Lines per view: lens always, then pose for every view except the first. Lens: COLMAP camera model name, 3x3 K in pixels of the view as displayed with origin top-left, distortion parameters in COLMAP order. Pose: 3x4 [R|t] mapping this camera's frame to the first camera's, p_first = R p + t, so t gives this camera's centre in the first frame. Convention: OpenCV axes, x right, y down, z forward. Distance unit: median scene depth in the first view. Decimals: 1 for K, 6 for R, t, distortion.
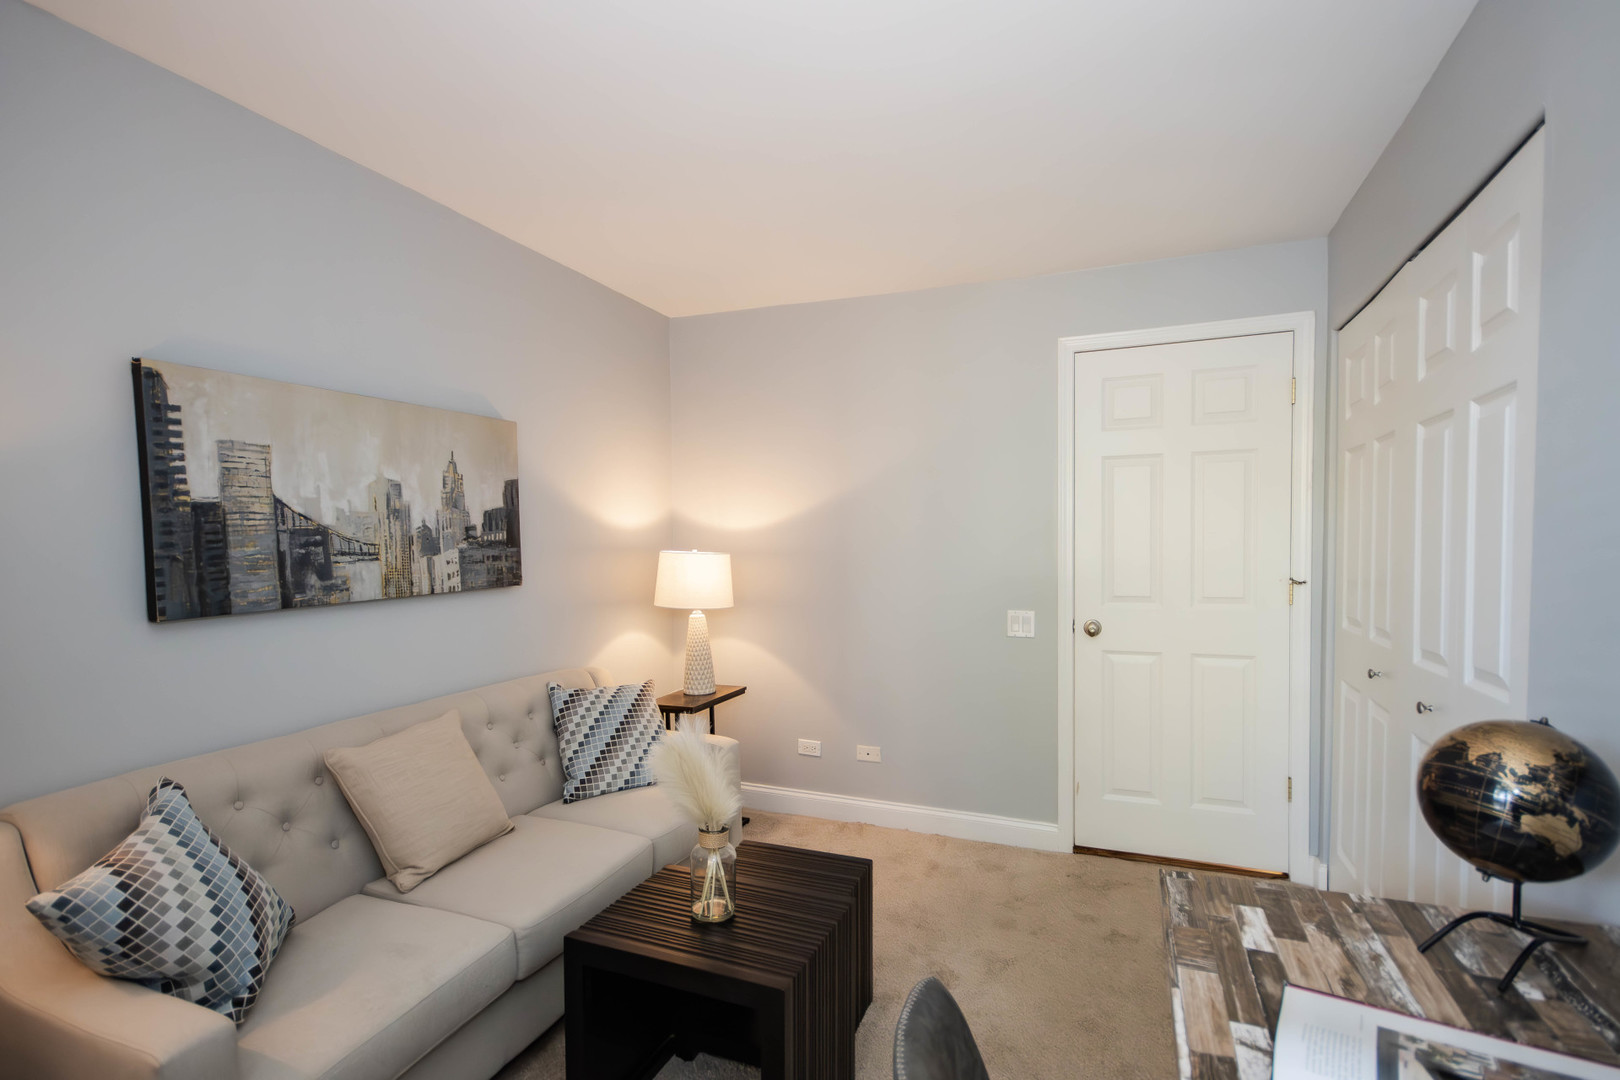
lens RADIAL K [[747.2, 0, 809.7], [0, 747.2, 540.8], [0, 0, 1]] dist [0.008608, 0.000959]
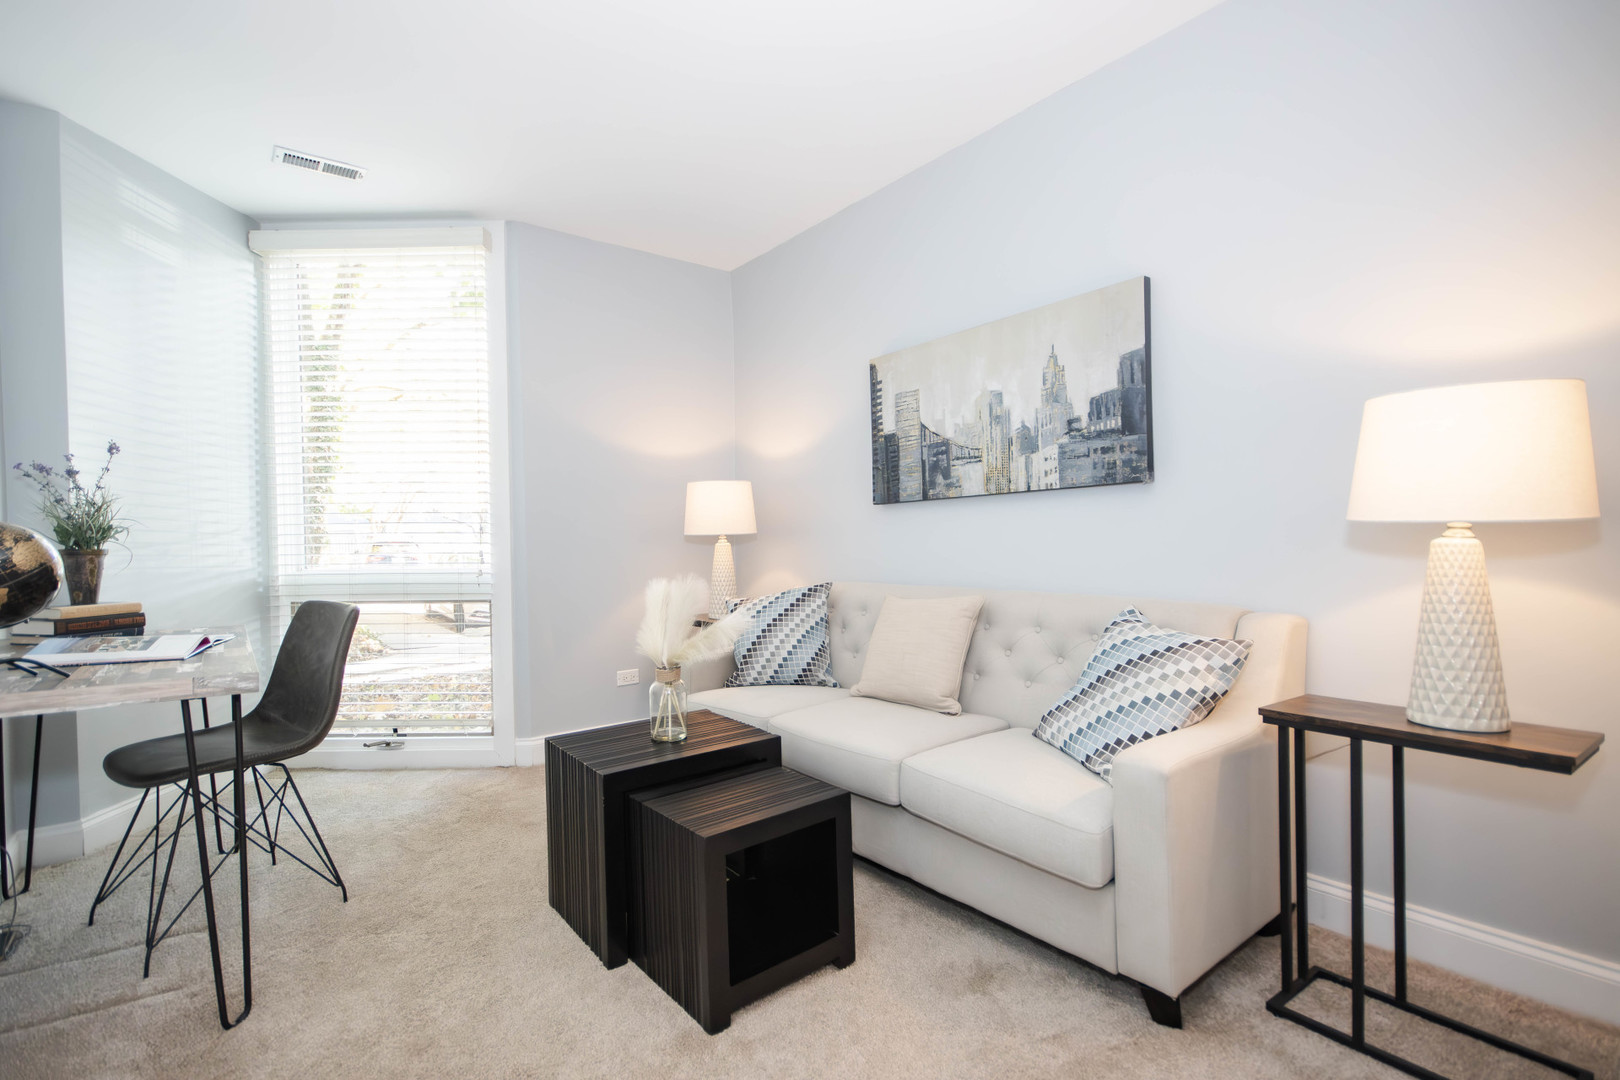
lens RADIAL K [[747.2, 0, 803.9], [0, 747.2, 549.0], [0, 0, 1]] dist [0.008608, 0.000959]
pose [[-0.489272, 0.016105, -0.871982, 0.563495], [0.008015, 0.999870, 0.013970, 0.137087], [0.872094, -0.000153, -0.489338, 1.260699]]
